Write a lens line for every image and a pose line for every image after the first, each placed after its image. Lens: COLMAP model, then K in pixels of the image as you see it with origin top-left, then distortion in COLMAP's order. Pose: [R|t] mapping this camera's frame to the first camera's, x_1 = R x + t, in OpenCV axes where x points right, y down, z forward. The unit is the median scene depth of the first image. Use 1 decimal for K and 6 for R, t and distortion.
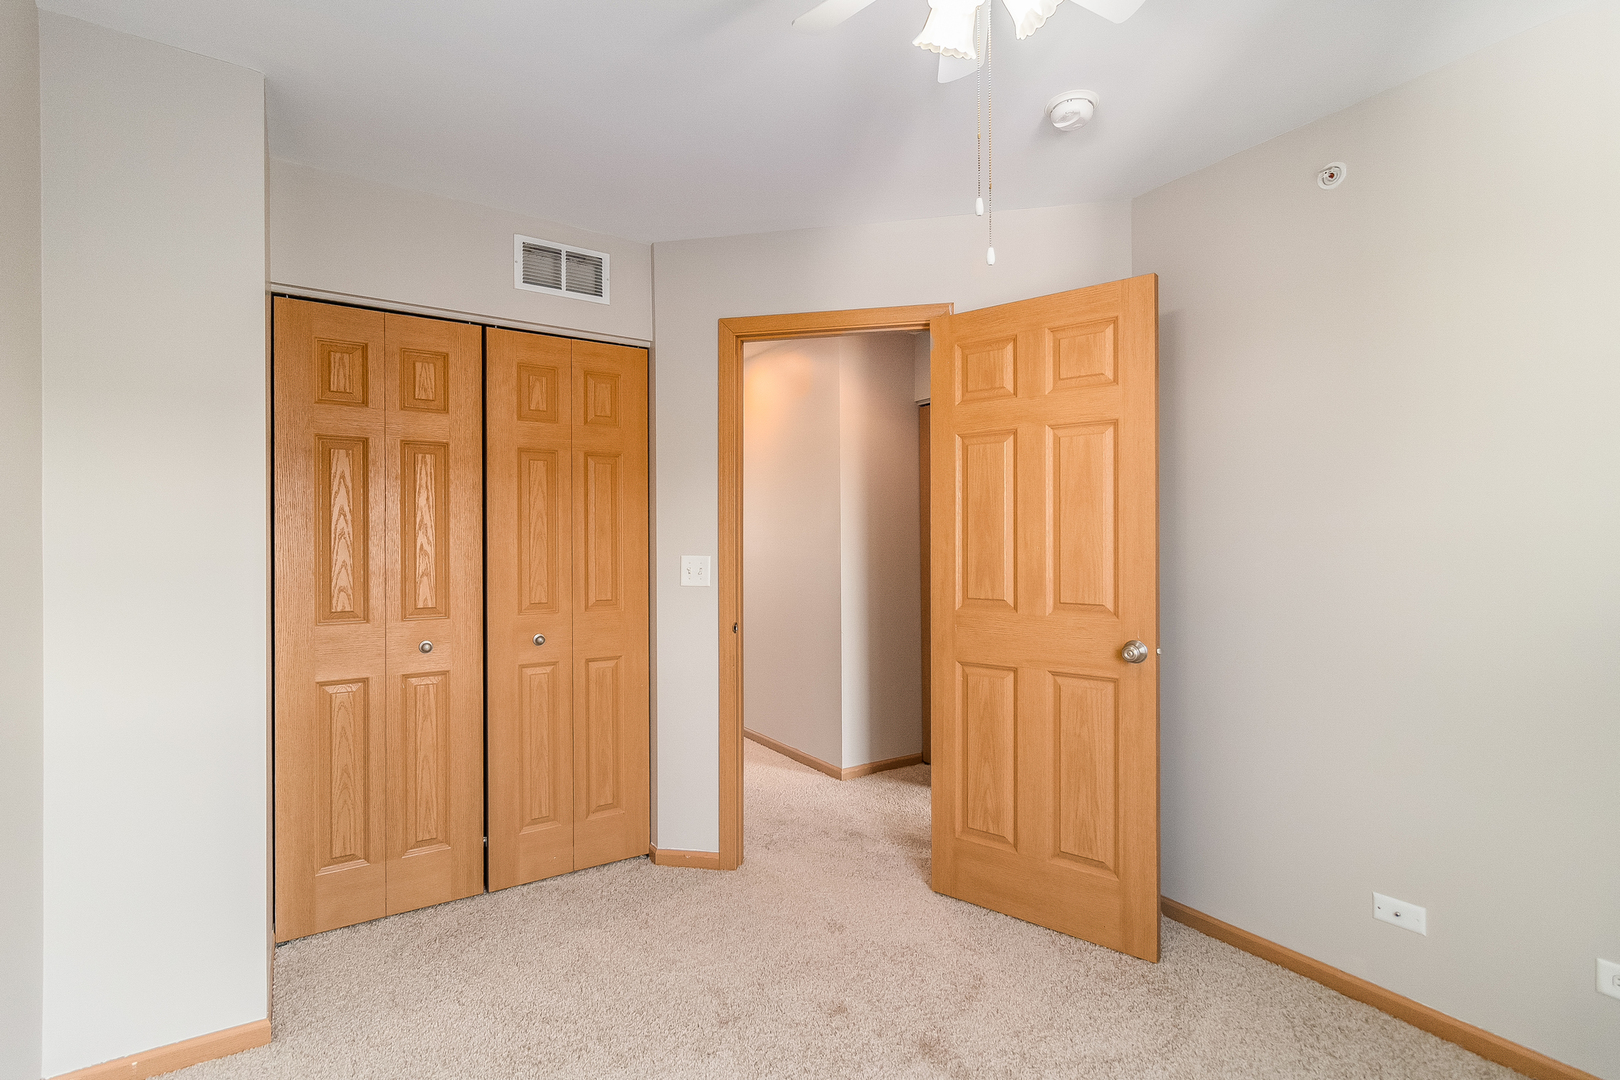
lens RADIAL K [[647.8, 0, 810.0], [0, 647.8, 540.0], [0, 0, 1]] dist [-0.000809, -0.000089]
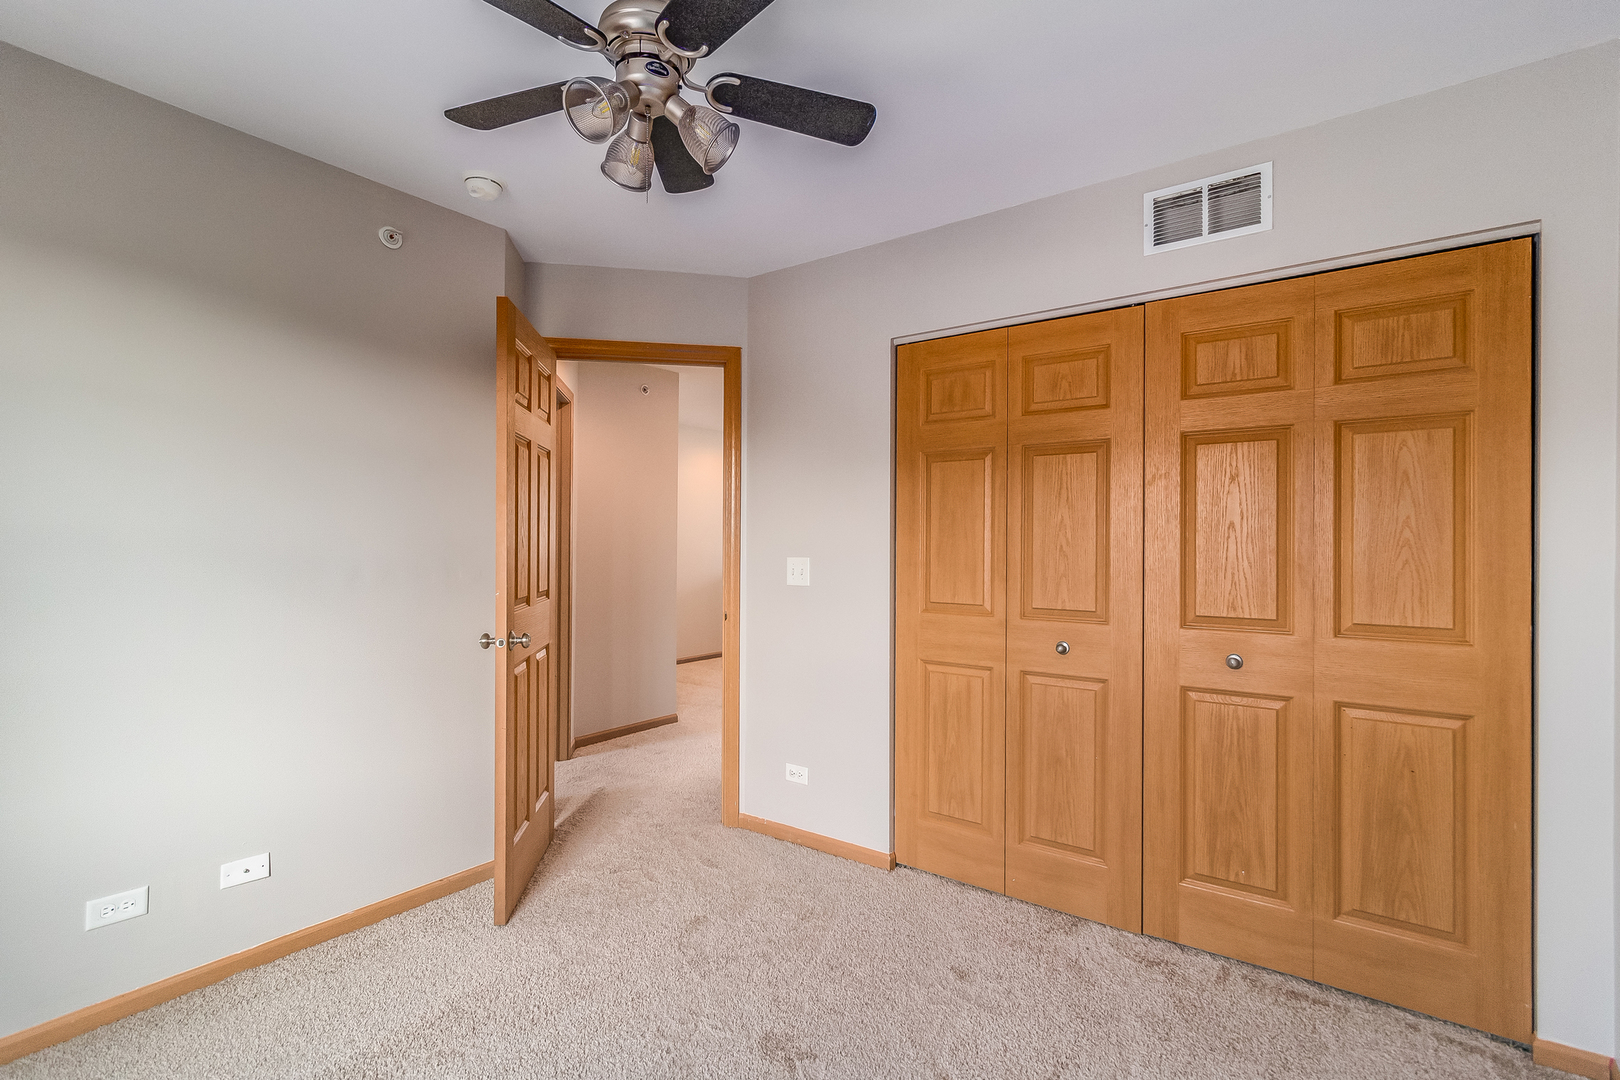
lens RADIAL K [[756.2, 0, 810.0], [0, 756.2, 540.0], [0, 0, 1]] dist [-0.000702, -0.000312]
pose [[0.437426, -0.000392, -0.899255, 0.265041], [0.000871, 1.000000, -0.000012, -0.001240], [0.899254, -0.000778, 0.437426, 0.135915]]
